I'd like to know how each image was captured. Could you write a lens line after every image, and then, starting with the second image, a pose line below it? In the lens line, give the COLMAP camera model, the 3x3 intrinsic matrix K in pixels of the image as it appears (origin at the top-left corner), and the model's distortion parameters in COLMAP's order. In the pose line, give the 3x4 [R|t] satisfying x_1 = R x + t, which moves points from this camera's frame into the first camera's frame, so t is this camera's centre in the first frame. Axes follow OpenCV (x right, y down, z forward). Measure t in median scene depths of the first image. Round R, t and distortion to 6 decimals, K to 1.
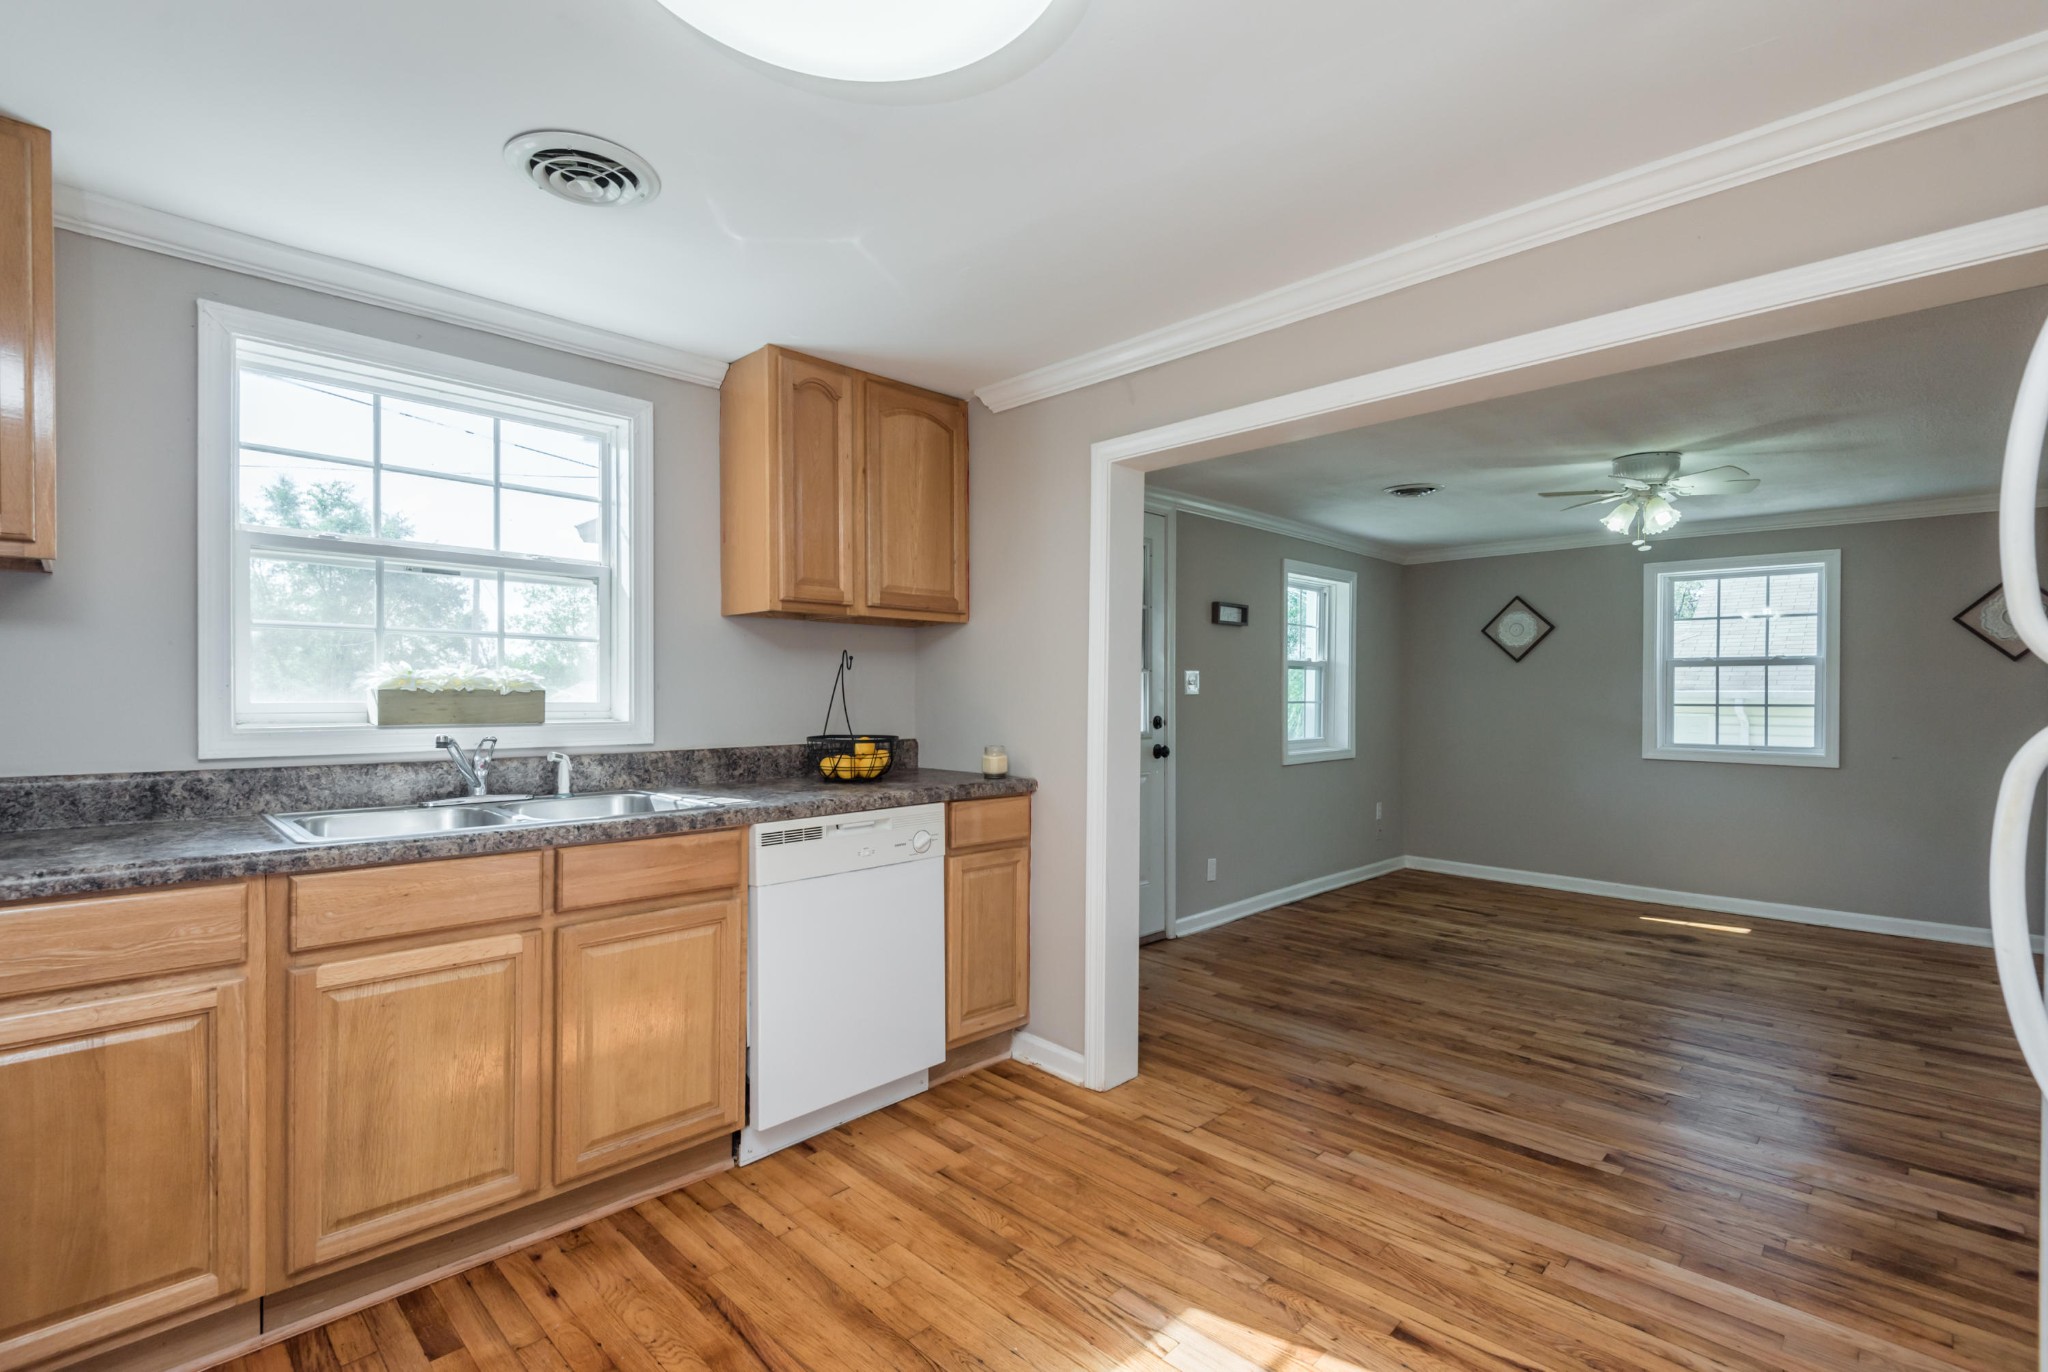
lens RADIAL K [[930.6, 0, 1021.2], [0, 930.6, 692.6], [0, 0, 1]] dist [0.042604, -0.024495]
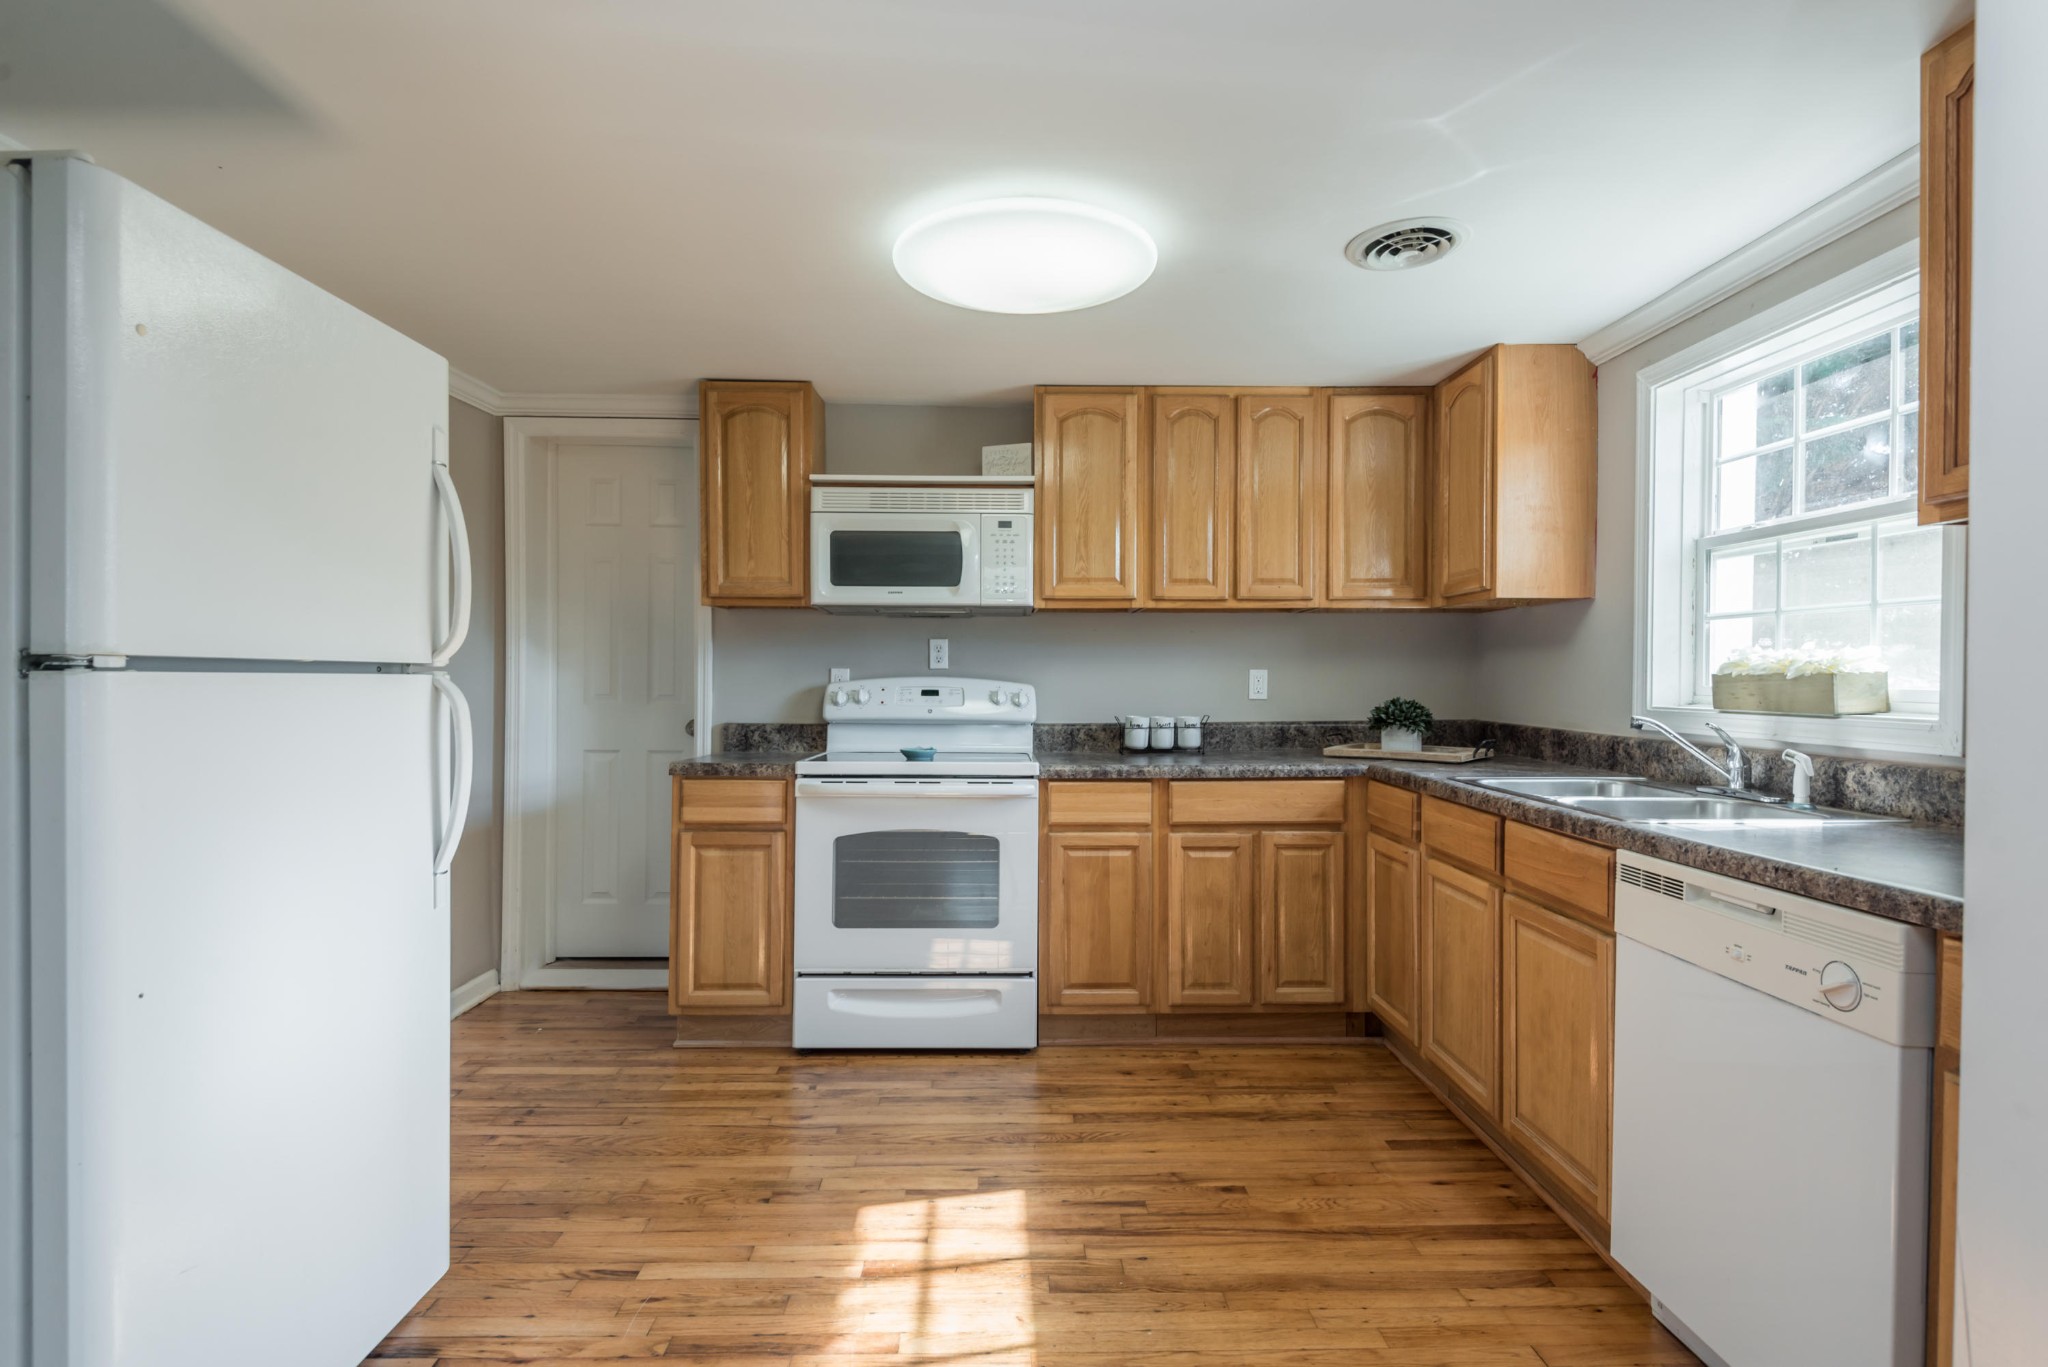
lens RADIAL K [[1021.6, 0, 1024.0], [0, 1021.6, 683.5], [0, 0, 1]] dist [0.048254, -0.033854]
pose [[-0.695586, -0.002711, -0.718438, 0.494678], [-0.006256, 0.999978, 0.002284, 0.006937], [0.718416, 0.006084, -0.695587, 0.944008]]
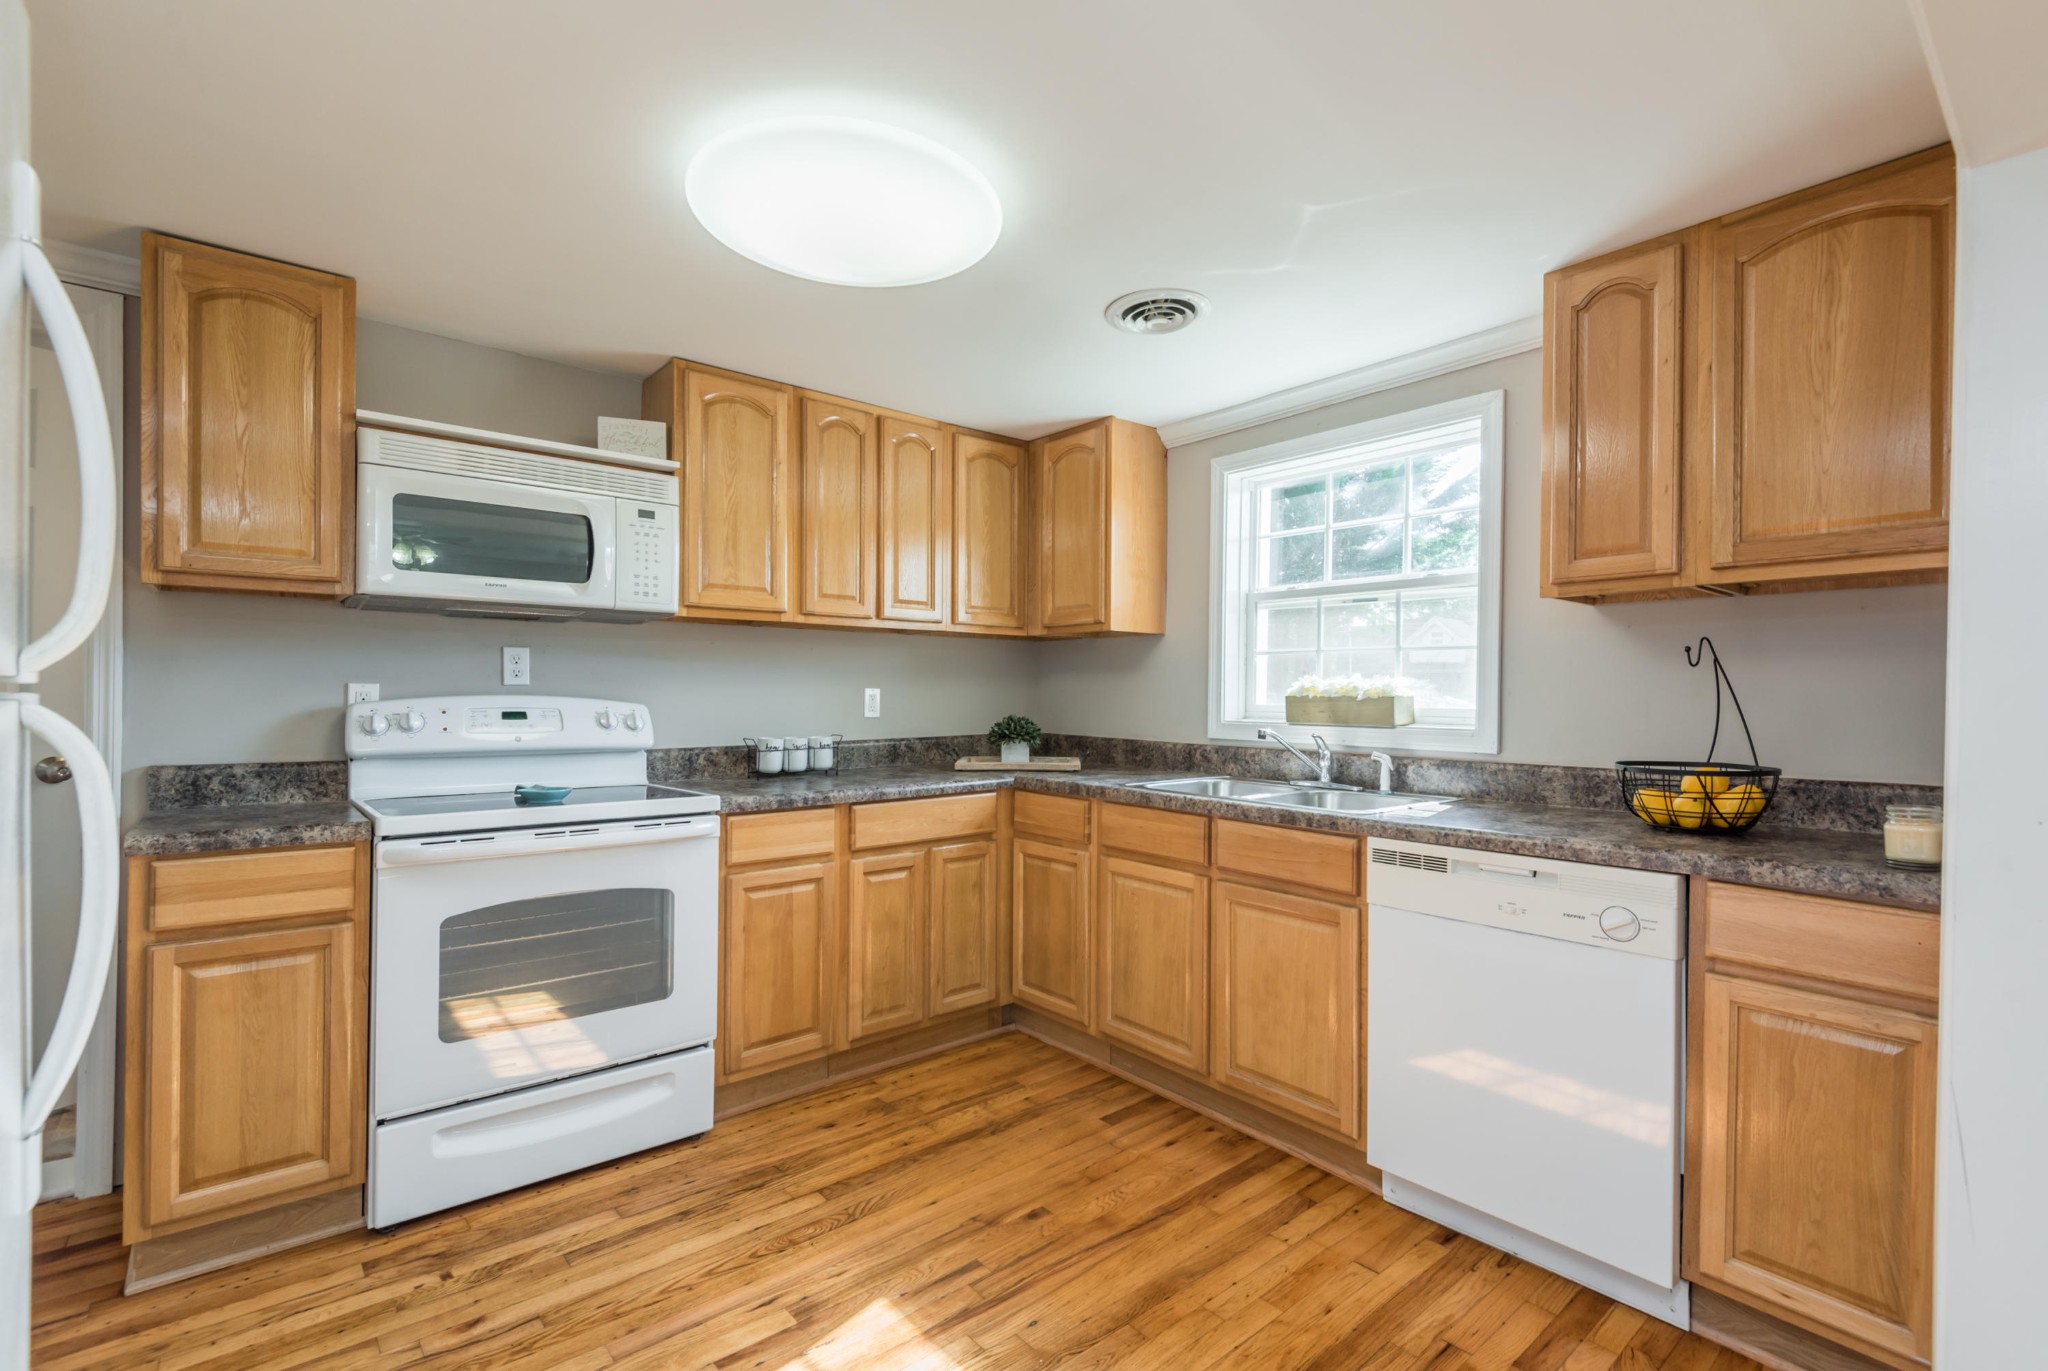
lens RADIAL K [[930.6, 0, 1021.2], [0, 930.6, 692.1], [0, 0, 1]] dist [0.042604, -0.024495]
pose [[-0.093347, -0.006904, -0.995610, 0.532535], [-0.006949, 0.999956, -0.006282, 0.001840], [0.995609, 0.006333, -0.093391, 0.563726]]
